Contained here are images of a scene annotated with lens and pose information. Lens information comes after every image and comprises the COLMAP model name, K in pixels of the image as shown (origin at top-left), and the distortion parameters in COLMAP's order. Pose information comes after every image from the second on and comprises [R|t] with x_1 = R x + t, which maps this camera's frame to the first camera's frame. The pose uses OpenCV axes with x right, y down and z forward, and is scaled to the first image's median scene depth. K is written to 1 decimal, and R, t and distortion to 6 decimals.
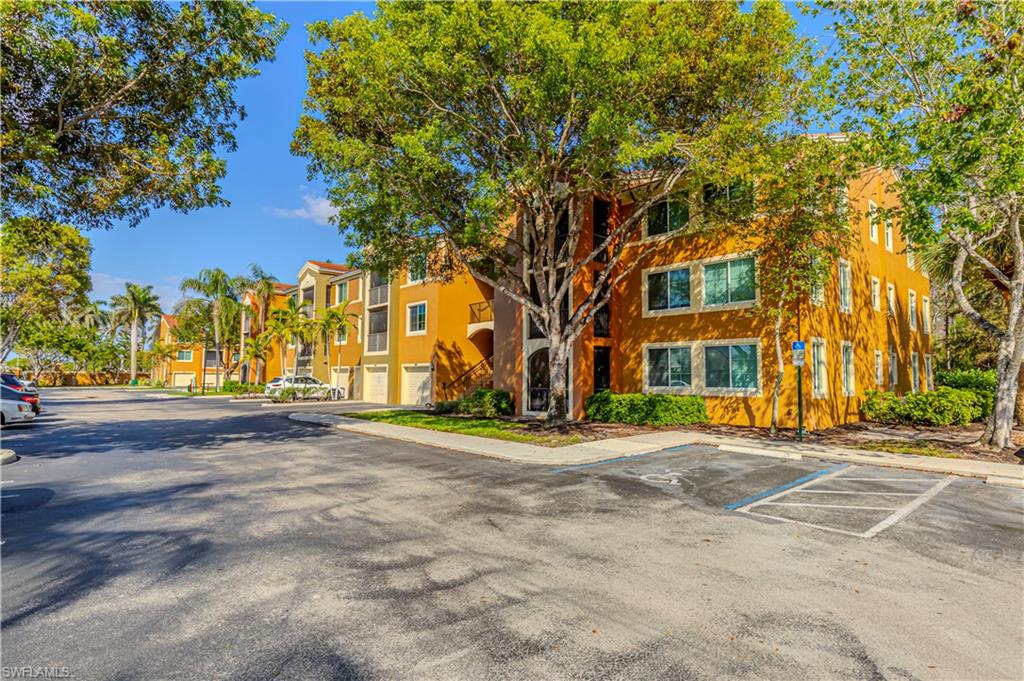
lens RADIAL K [[534.7, 0, 519.7], [0, 534.7, 343.4], [0, 0, 1]] dist [0.003380, 0.000746]
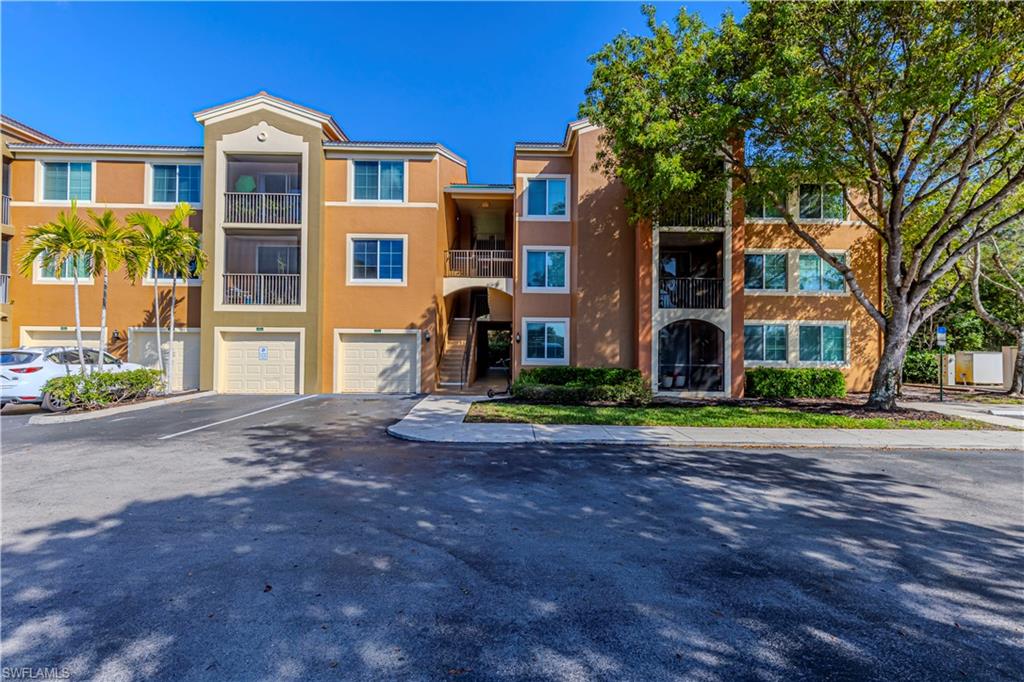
lens RADIAL K [[464.2, 0, 509.2], [0, 464.2, 341.8], [0, 0, 1]] dist [0.008724, 0.000047]
pose [[0.653506, 0.007741, 0.756882, -0.512291], [-0.052854, 0.997974, 0.035429, 0.024520], [-0.755074, -0.063157, 0.652591, 0.501788]]
